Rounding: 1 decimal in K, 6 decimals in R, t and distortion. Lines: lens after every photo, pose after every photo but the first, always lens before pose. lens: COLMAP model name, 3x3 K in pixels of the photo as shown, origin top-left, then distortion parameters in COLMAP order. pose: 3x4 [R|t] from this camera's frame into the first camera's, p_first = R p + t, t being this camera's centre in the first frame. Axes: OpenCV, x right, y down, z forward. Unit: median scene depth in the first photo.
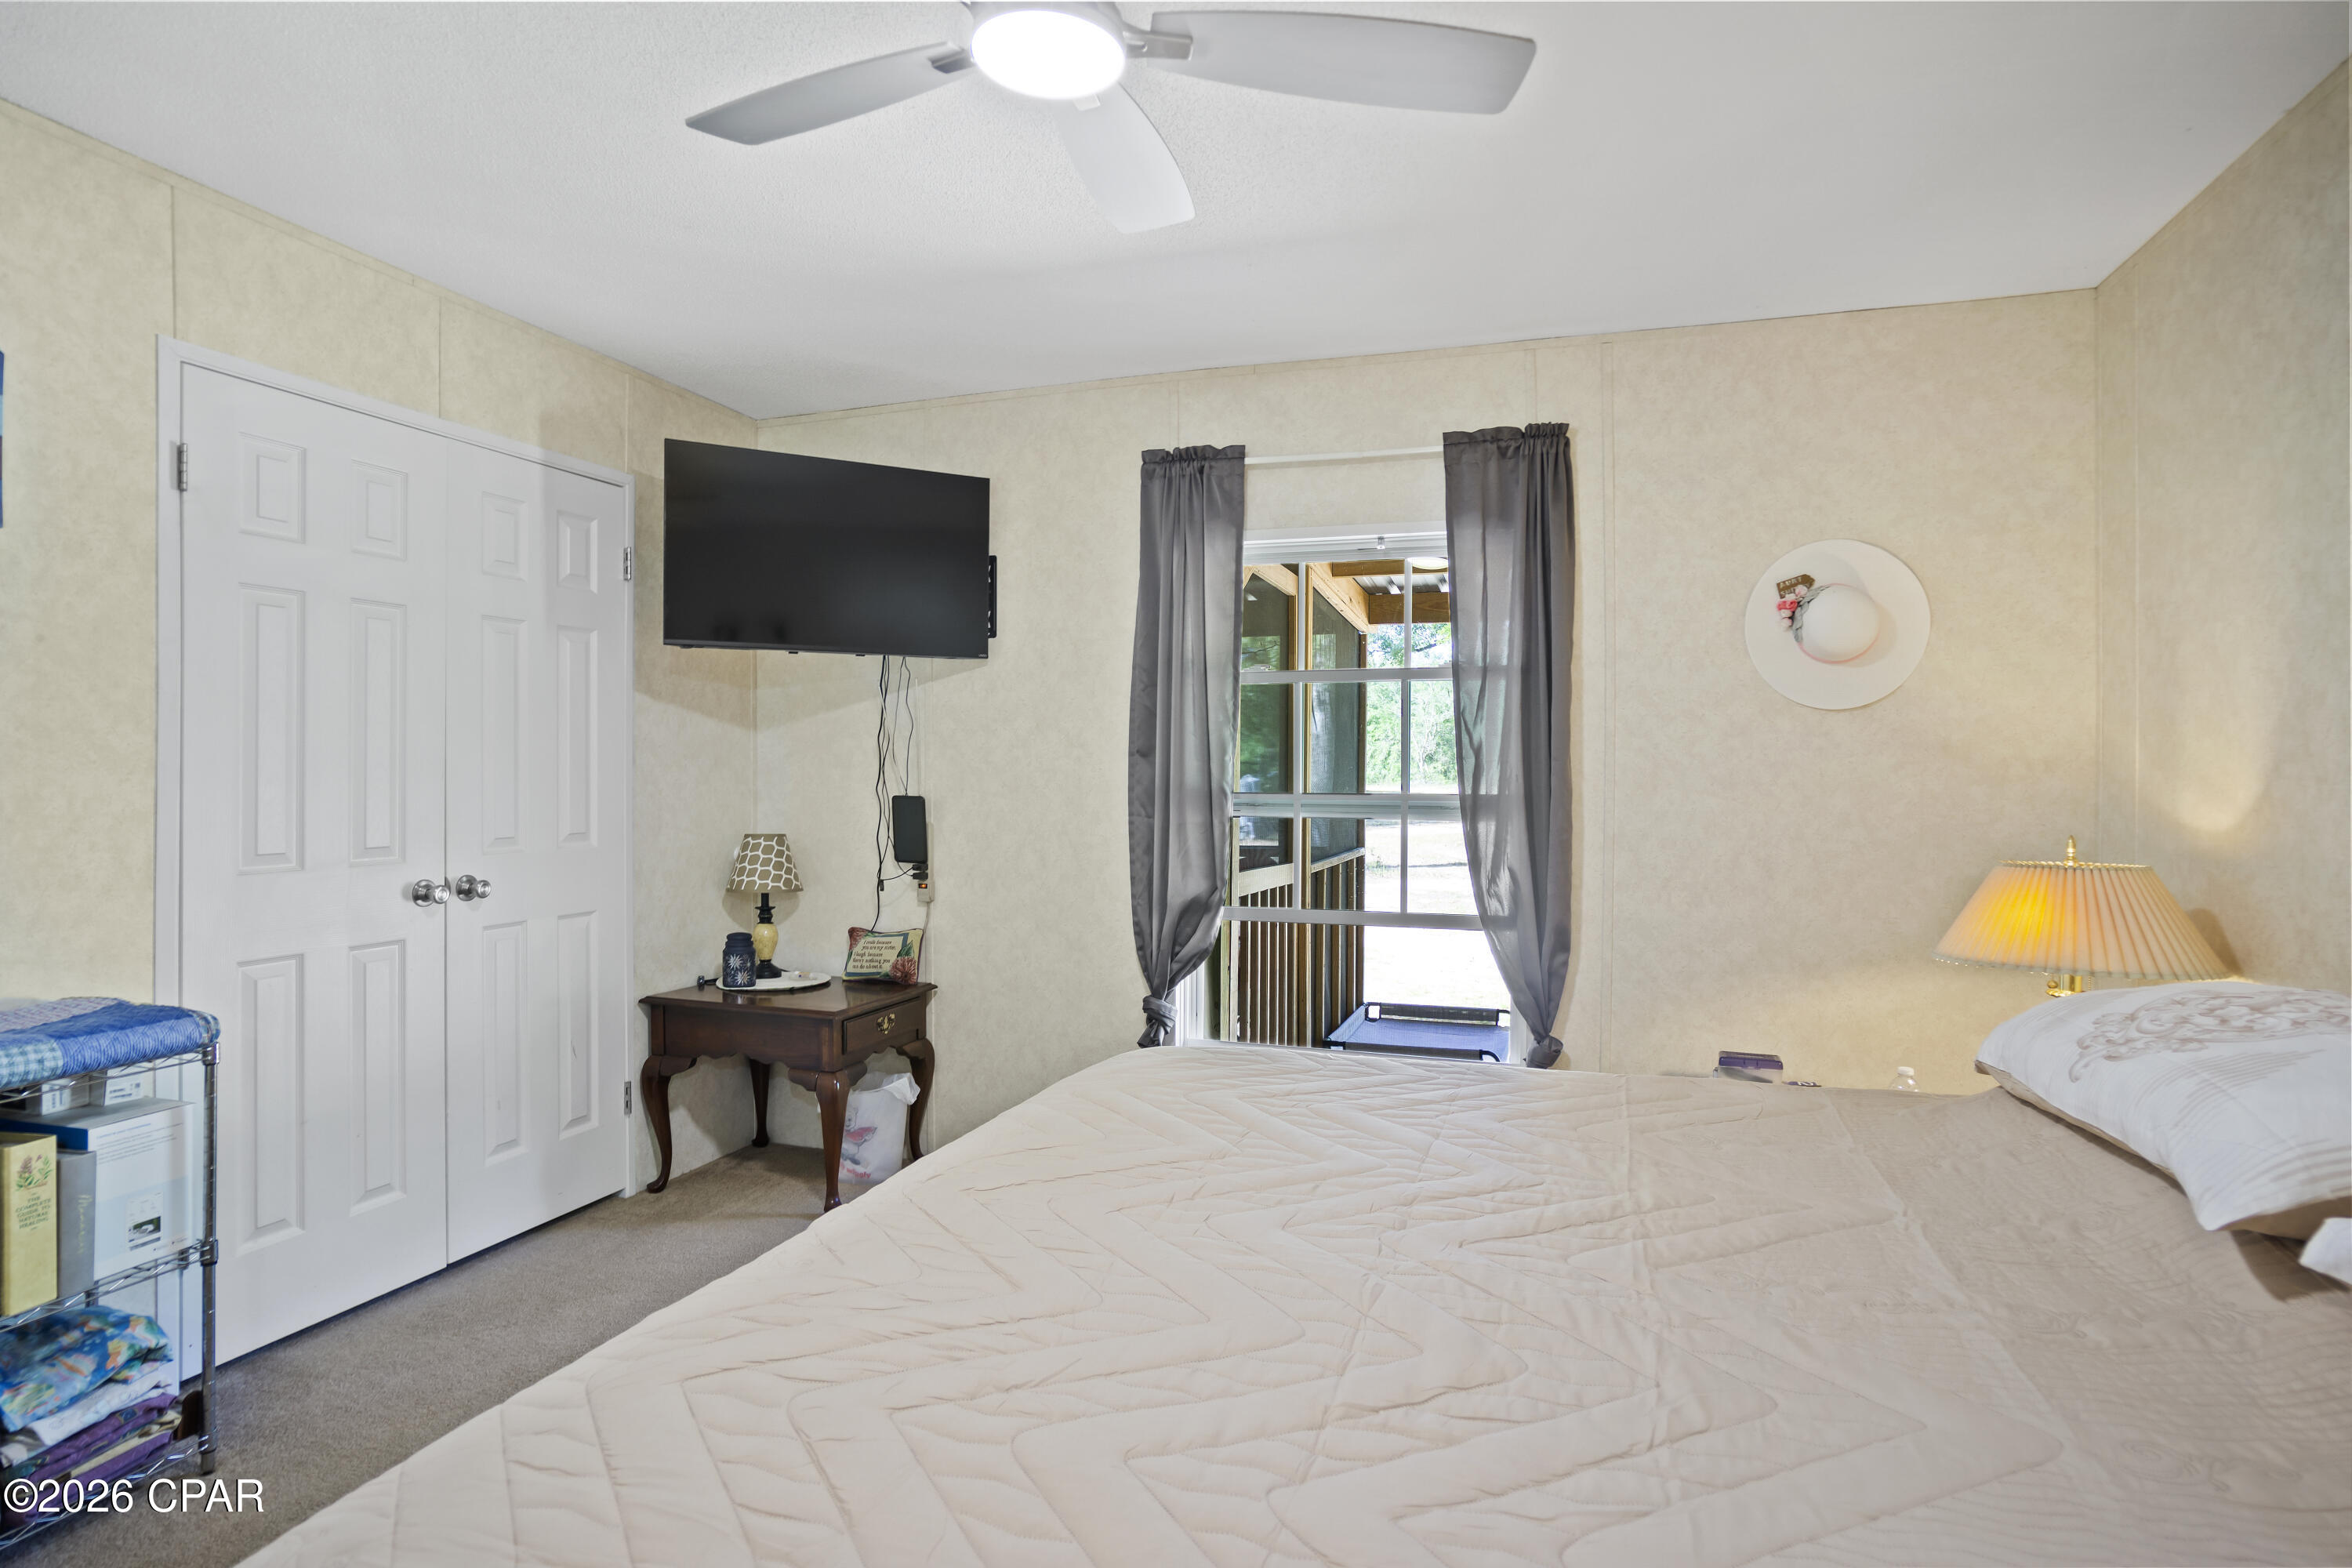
lens RADIAL K [[1272.0, 0, 1157.3], [0, 1272.0, 758.3], [0, 0, 1]] dist [-0.060440, 0.040457]
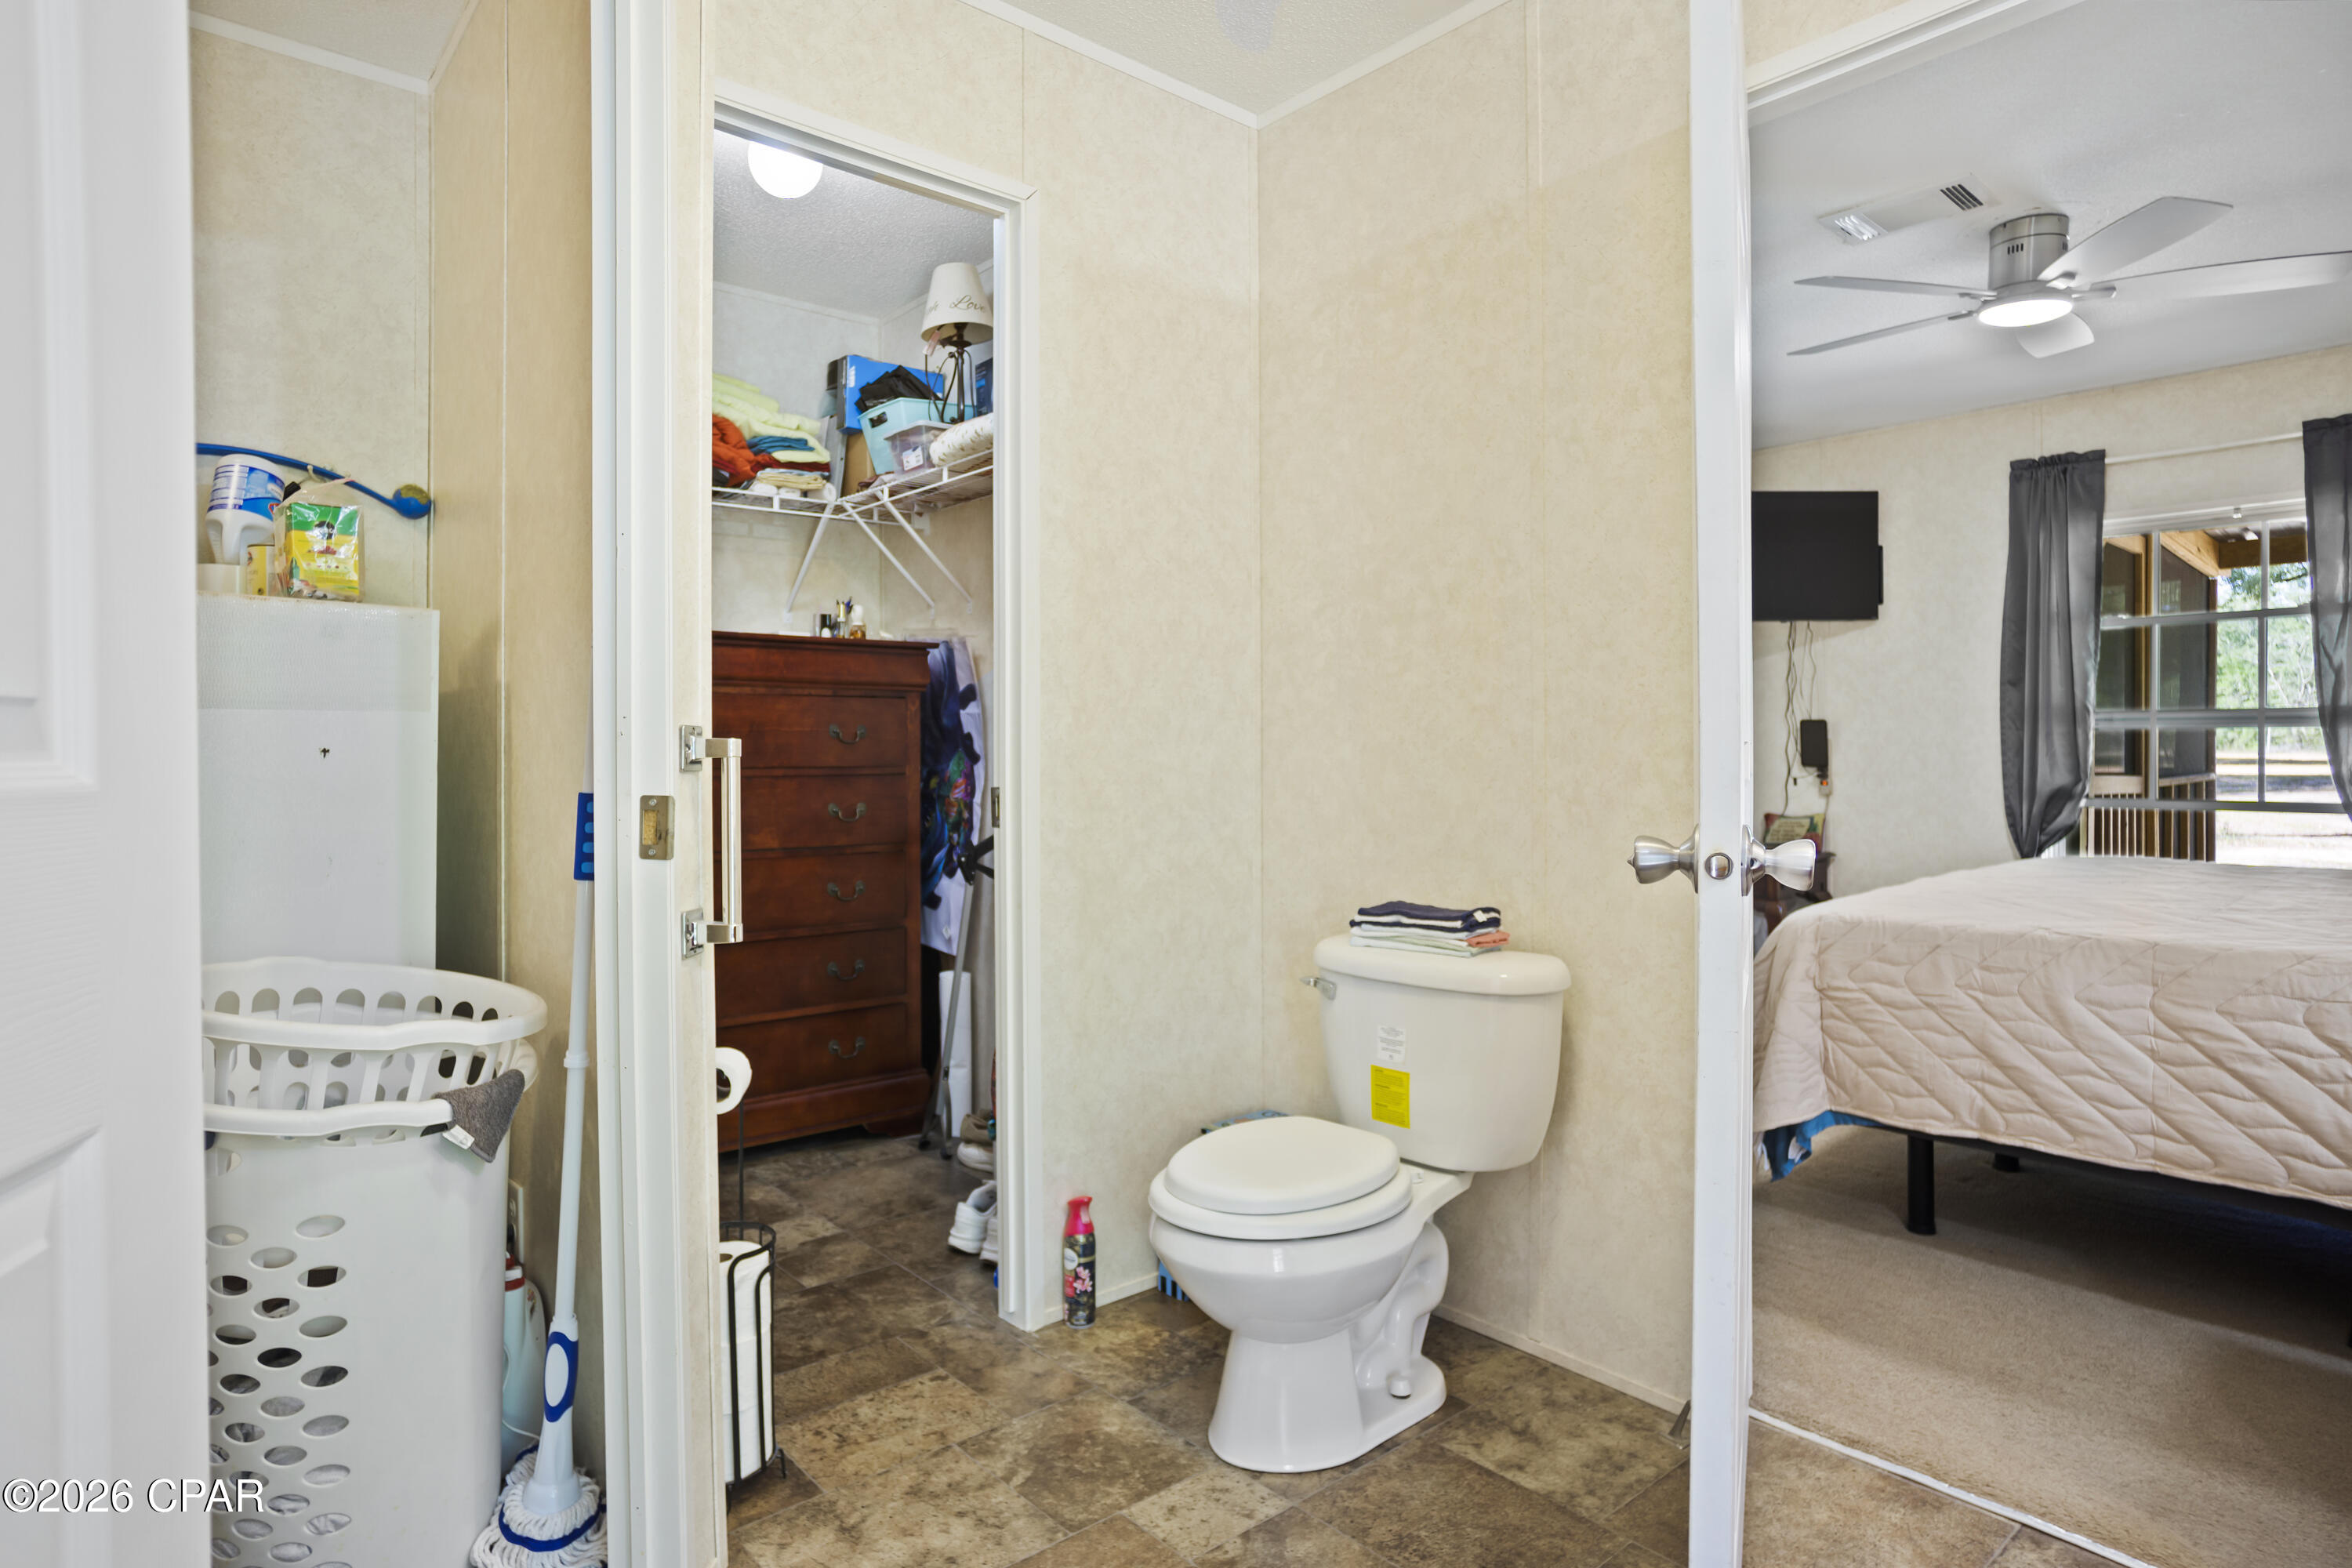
lens RADIAL K [[1272.0, 0, 1155.5], [0, 1272.0, 756.8], [0, 0, 1]] dist [-0.060440, 0.040457]
pose [[0.859575, -0.005135, -0.510984, -0.120942], [0.015104, 0.999768, 0.015361, 0.041987], [0.510786, -0.020921, 0.859453, -0.636658]]
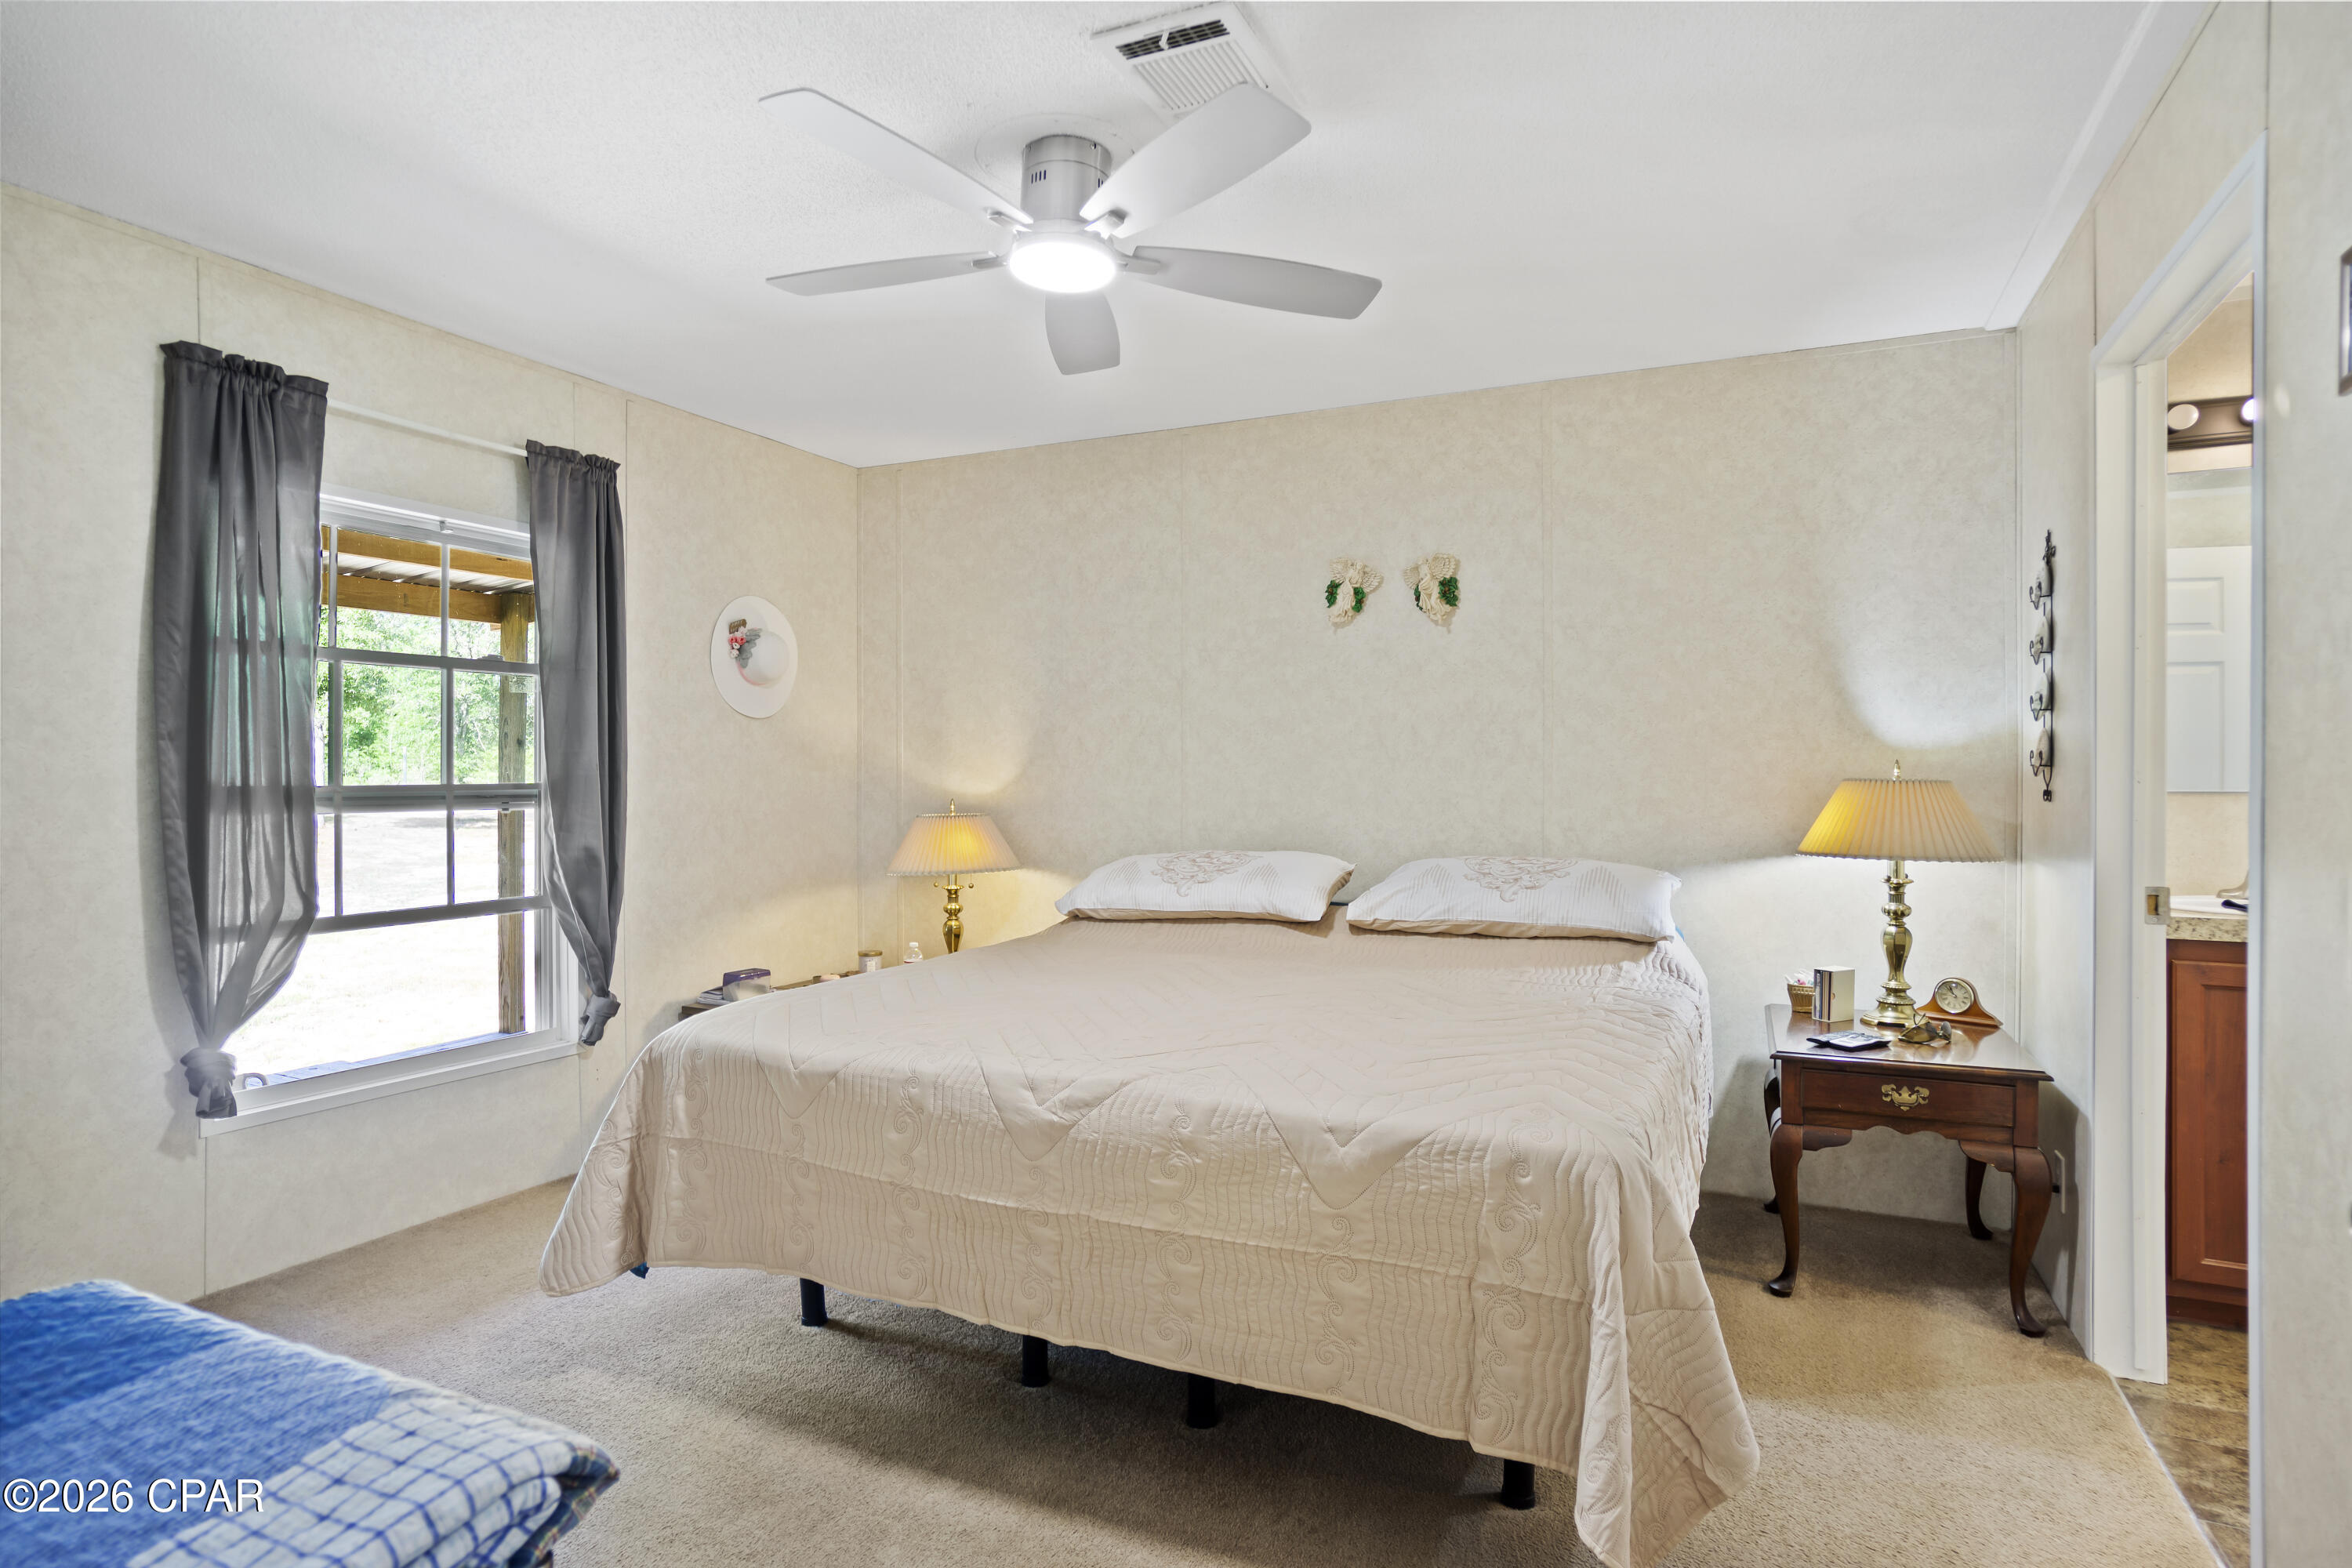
lens RADIAL K [[1272.0, 0, 1157.6], [0, 1272.0, 786.1], [0, 0, 1]] dist [-0.060440, 0.040457]
pose [[0.133802, -0.007673, 0.990978, -0.686033], [-0.001302, 0.999968, 0.007919, 0.020531], [-0.991007, -0.002350, 0.133787, 0.317678]]
